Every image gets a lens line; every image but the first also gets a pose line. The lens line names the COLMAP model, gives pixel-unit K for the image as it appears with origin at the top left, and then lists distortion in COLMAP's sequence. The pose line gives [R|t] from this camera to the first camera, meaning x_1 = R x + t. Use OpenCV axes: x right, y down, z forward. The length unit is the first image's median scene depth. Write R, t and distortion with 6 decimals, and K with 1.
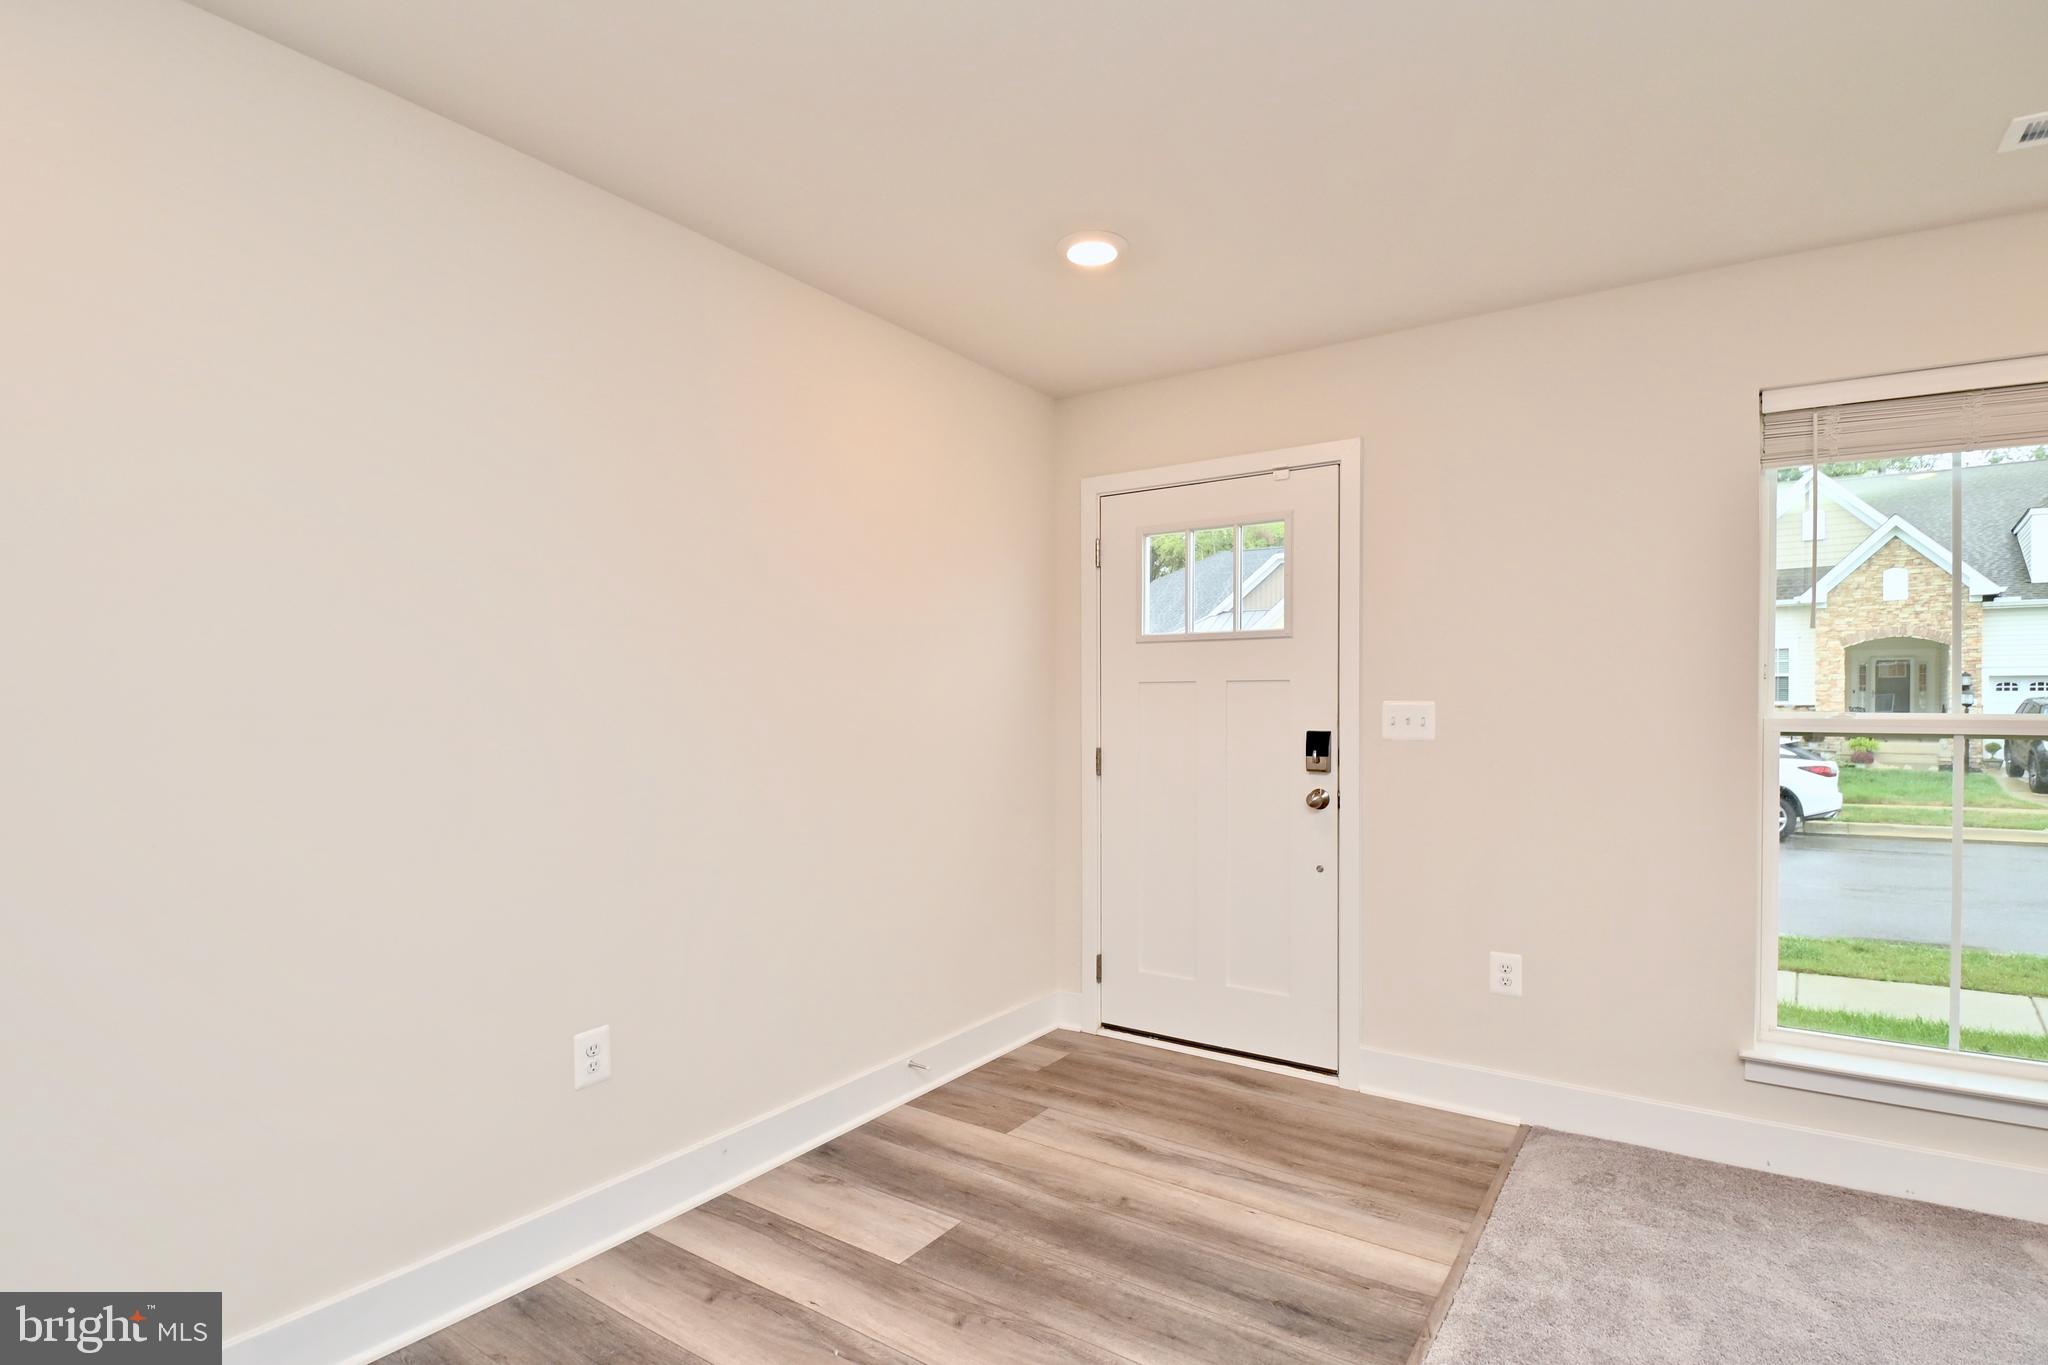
lens RADIAL K [[1004.3, 0, 1041.5], [0, 1004.3, 713.4], [0, 0, 1]] dist [0.018451, -0.023434]
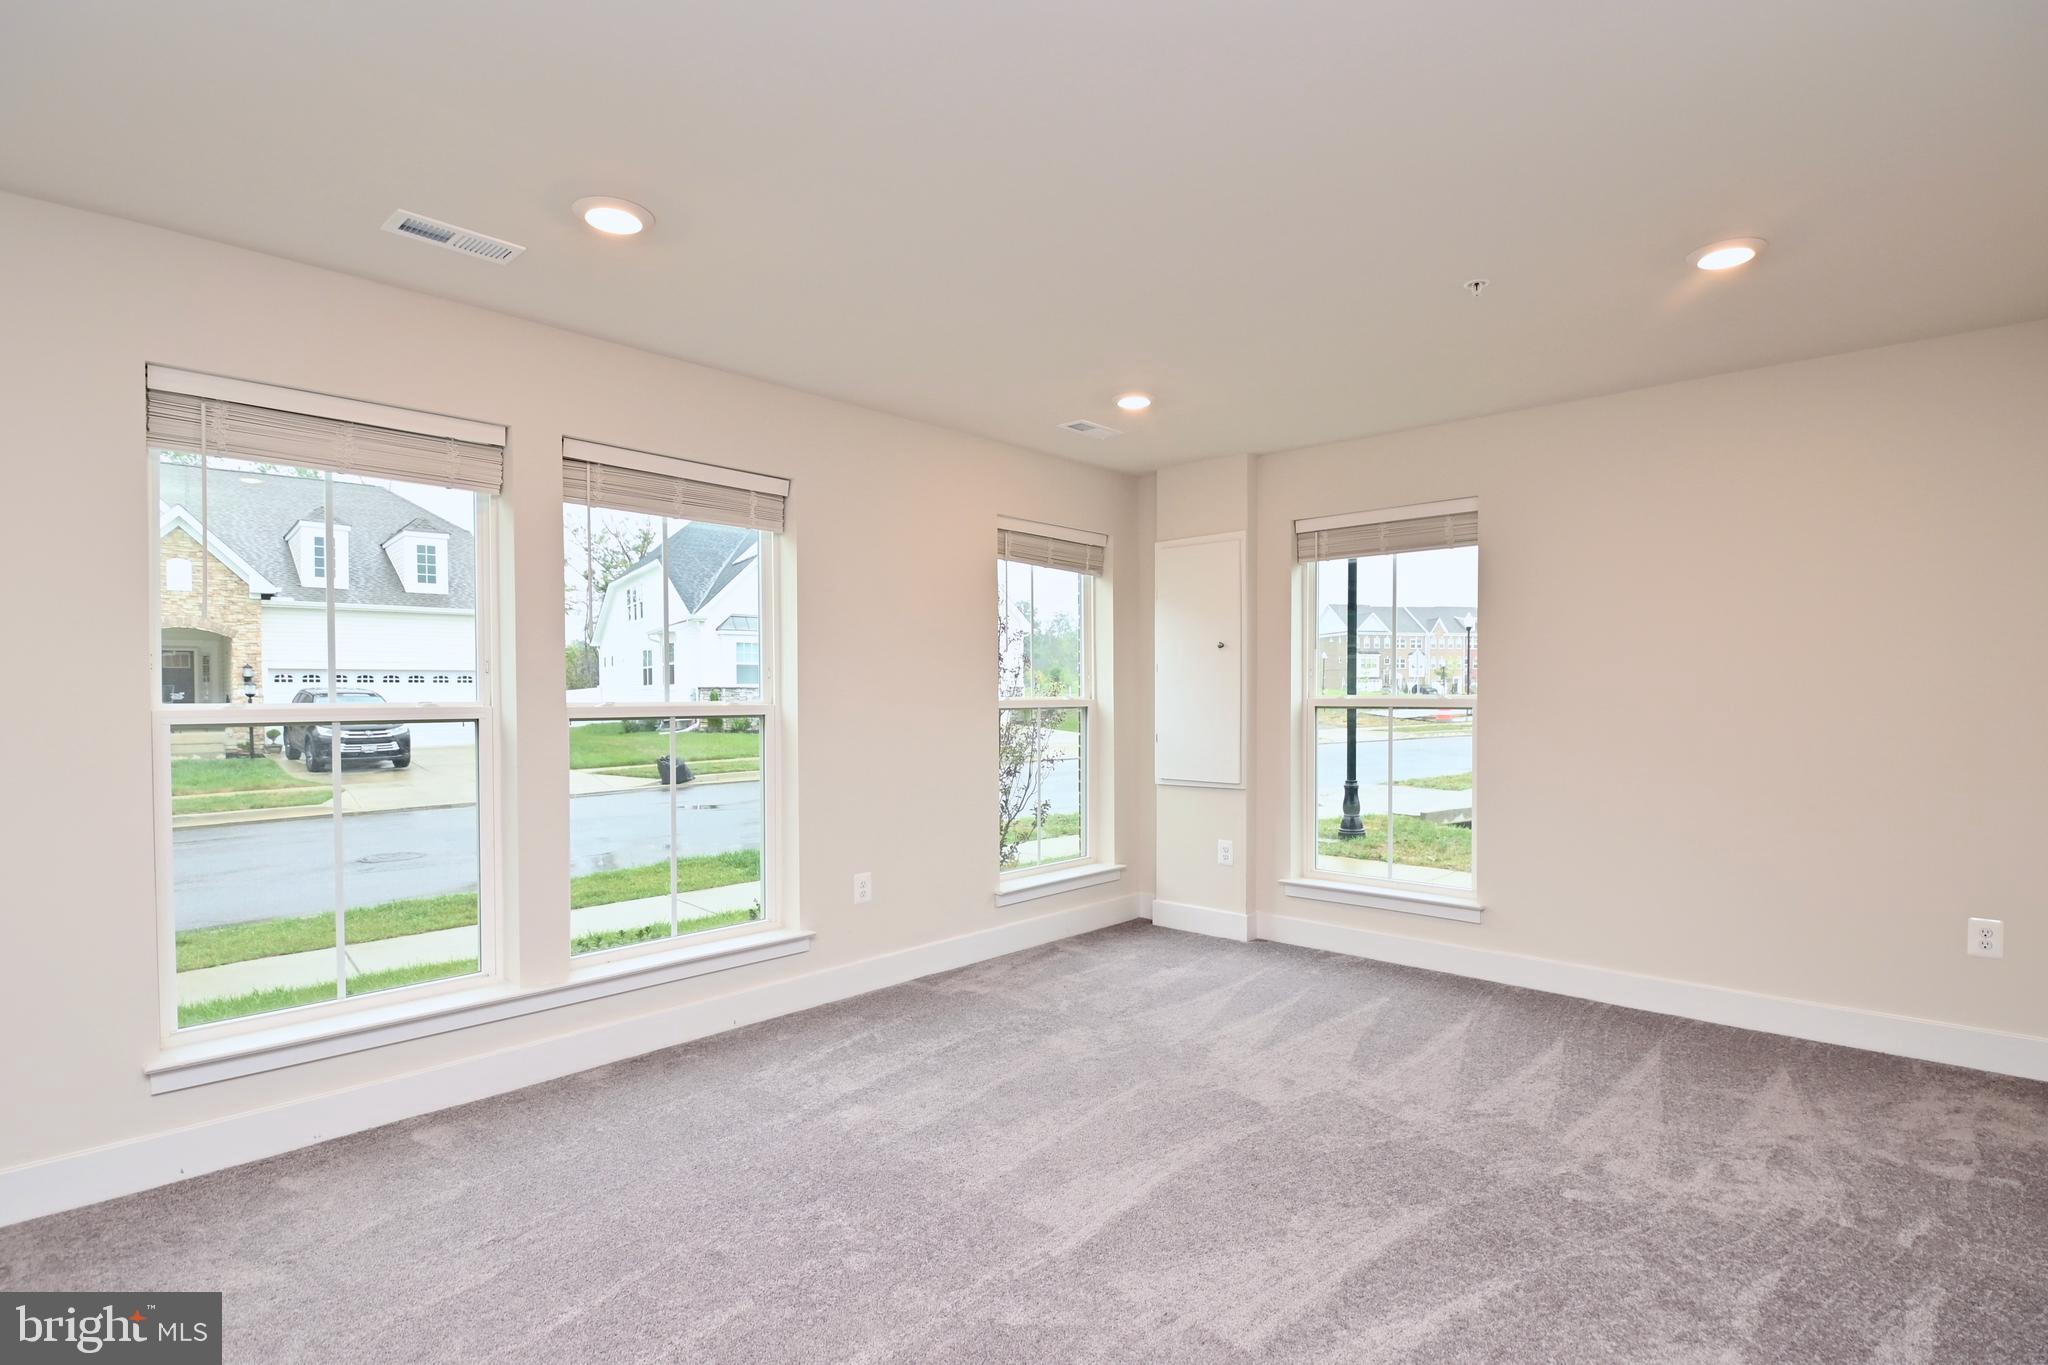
lens RADIAL K [[1004.3, 0, 1041.5], [0, 1004.3, 713.4], [0, 0, 1]] dist [0.018451, -0.023434]
pose [[0.151032, -0.021718, 0.988290, -0.014983], [0.012383, 0.999722, 0.020077, -0.000208], [-0.988451, 0.009205, 0.151258, 0.005490]]
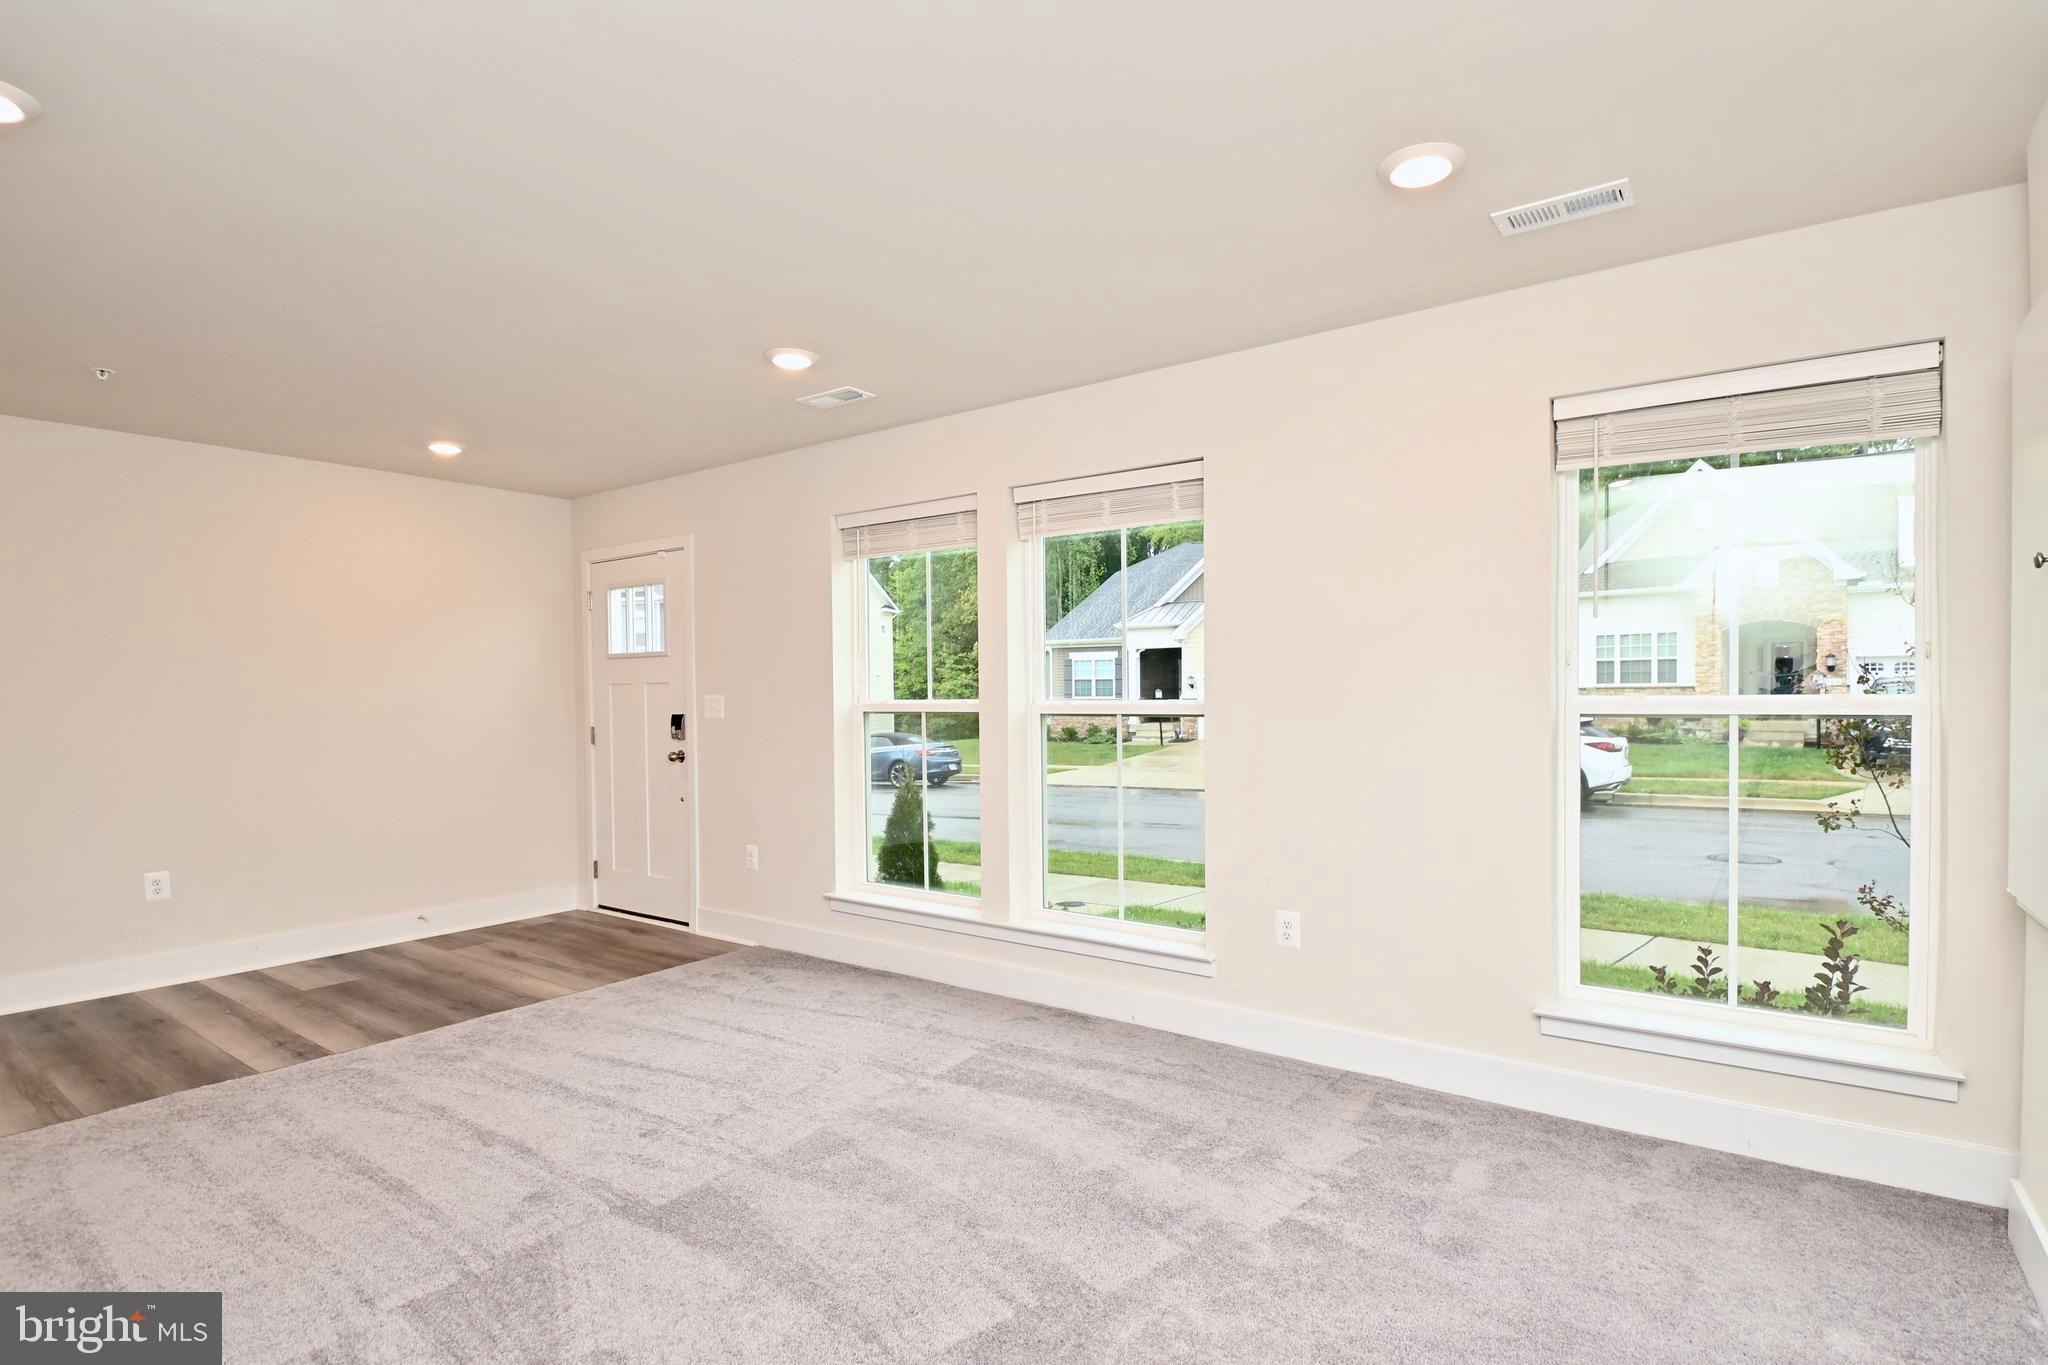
lens RADIAL K [[1004.3, 0, 1041.5], [0, 1004.3, 713.4], [0, 0, 1]] dist [0.018451, -0.023434]
pose [[0.999379, -0.010025, -0.033772, 0.187843], [0.010435, 0.999874, 0.012000, 0.000716], [0.033648, -0.012345, 0.999358, -0.122383]]
